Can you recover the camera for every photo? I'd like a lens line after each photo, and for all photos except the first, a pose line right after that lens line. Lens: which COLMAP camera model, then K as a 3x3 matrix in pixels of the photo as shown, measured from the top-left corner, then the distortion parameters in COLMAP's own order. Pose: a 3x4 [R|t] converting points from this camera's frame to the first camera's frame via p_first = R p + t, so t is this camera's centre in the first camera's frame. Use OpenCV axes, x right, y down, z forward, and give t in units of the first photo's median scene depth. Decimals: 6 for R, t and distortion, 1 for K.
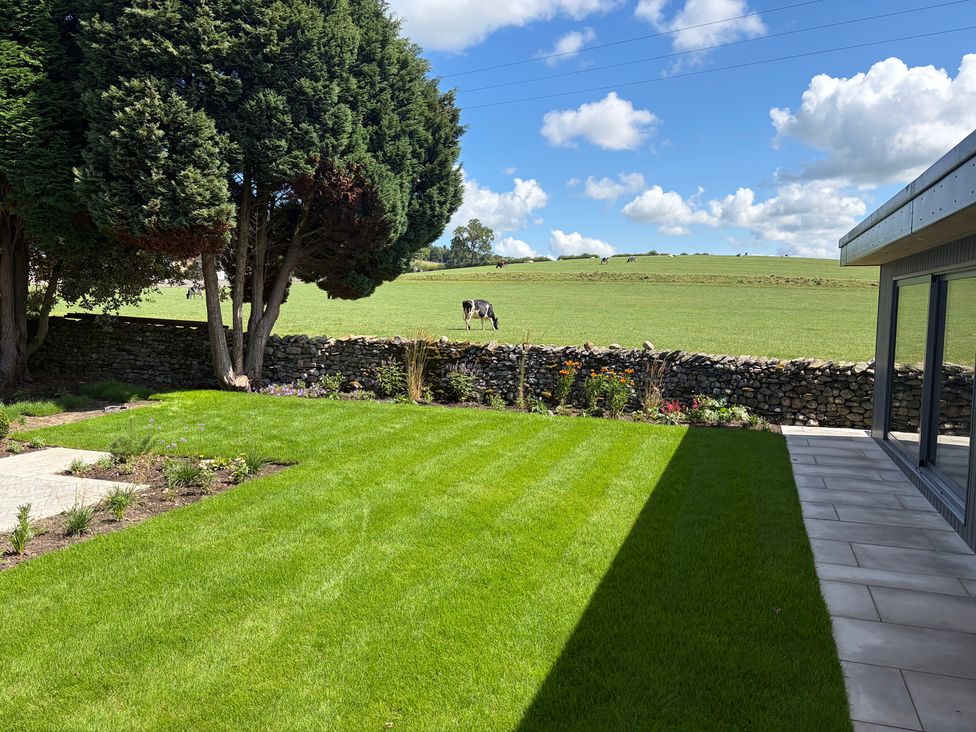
lens RADIAL K [[733.7, 0, 482.5], [0, 733.7, 373.8], [0, 0, 1]] dist [0.035086, -0.026891]
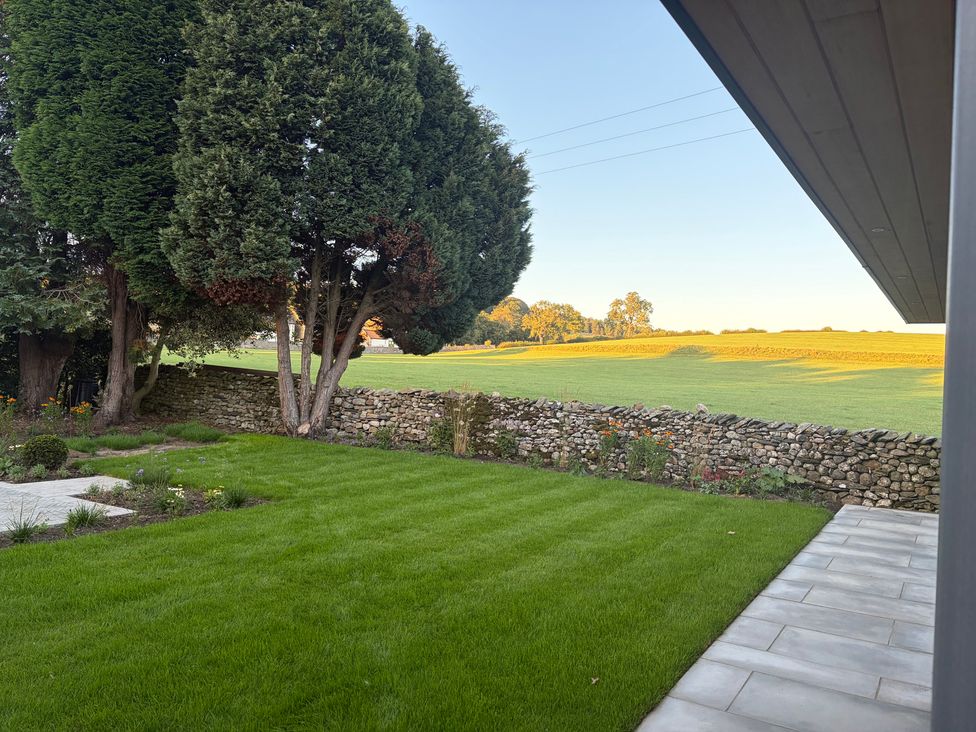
lens RADIAL K [[733.7, 0, 483.5], [0, 733.7, 372.8], [0, 0, 1]] dist [0.035086, -0.026891]
pose [[0.977190, 0.029606, -0.210295, 0.166844], [-0.050064, 0.994441, -0.092632, 0.018770], [0.206383, 0.101047, 0.973240, 0.039569]]
